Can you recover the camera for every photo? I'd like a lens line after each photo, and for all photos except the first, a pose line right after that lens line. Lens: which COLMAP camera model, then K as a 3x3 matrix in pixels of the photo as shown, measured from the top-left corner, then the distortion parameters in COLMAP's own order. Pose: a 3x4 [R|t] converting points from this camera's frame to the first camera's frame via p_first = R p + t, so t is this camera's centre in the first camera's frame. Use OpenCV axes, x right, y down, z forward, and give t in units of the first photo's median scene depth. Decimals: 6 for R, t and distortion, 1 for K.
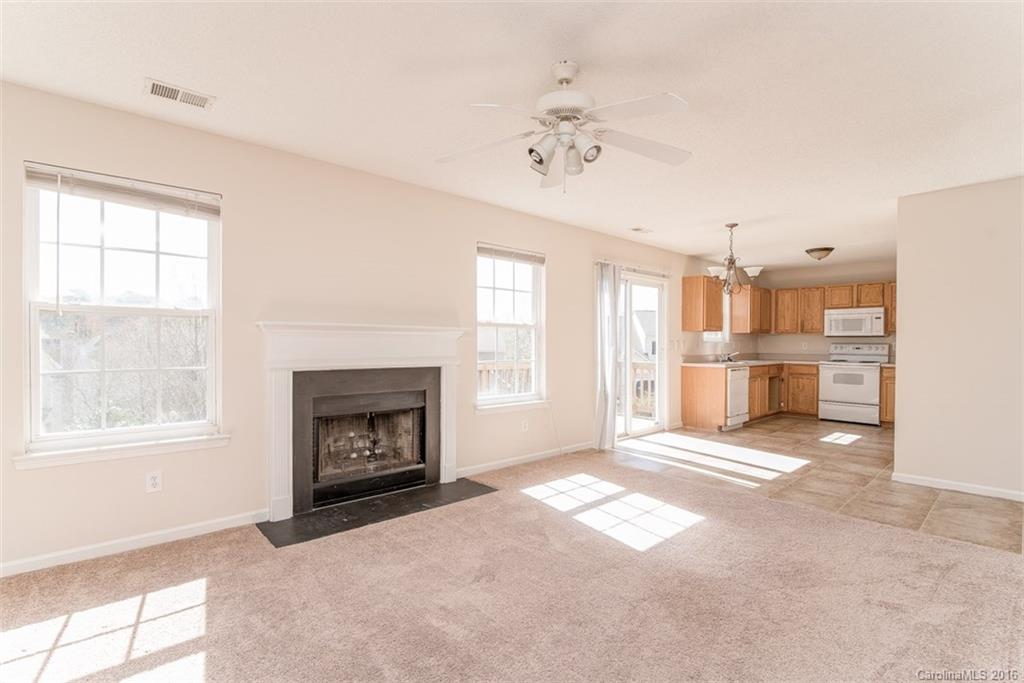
lens RADIAL K [[474.2, 0, 512.2], [0, 474.2, 348.1], [0, 0, 1]] dist [-0.013405, -0.001640]
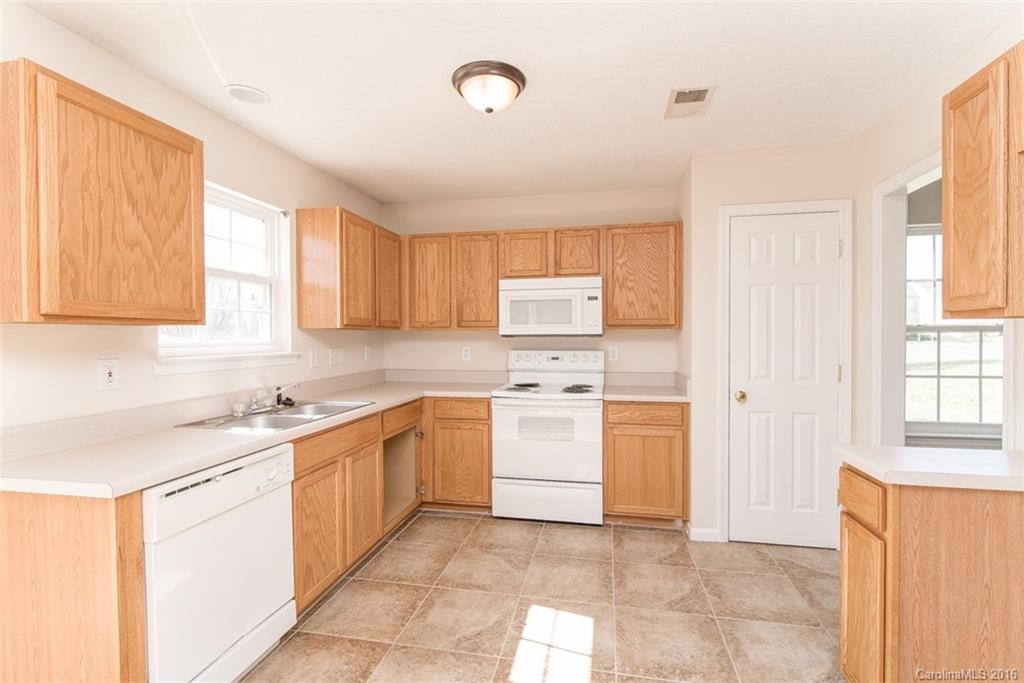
lens RADIAL K [[474.2, 0, 509.7], [0, 474.2, 340.6], [0, 0, 1]] dist [-0.013405, -0.001640]
pose [[0.812848, -0.014644, 0.582292, 0.420819], [0.016032, 0.999868, 0.002765, -0.022470], [-0.582255, 0.007088, 0.812975, 0.649514]]
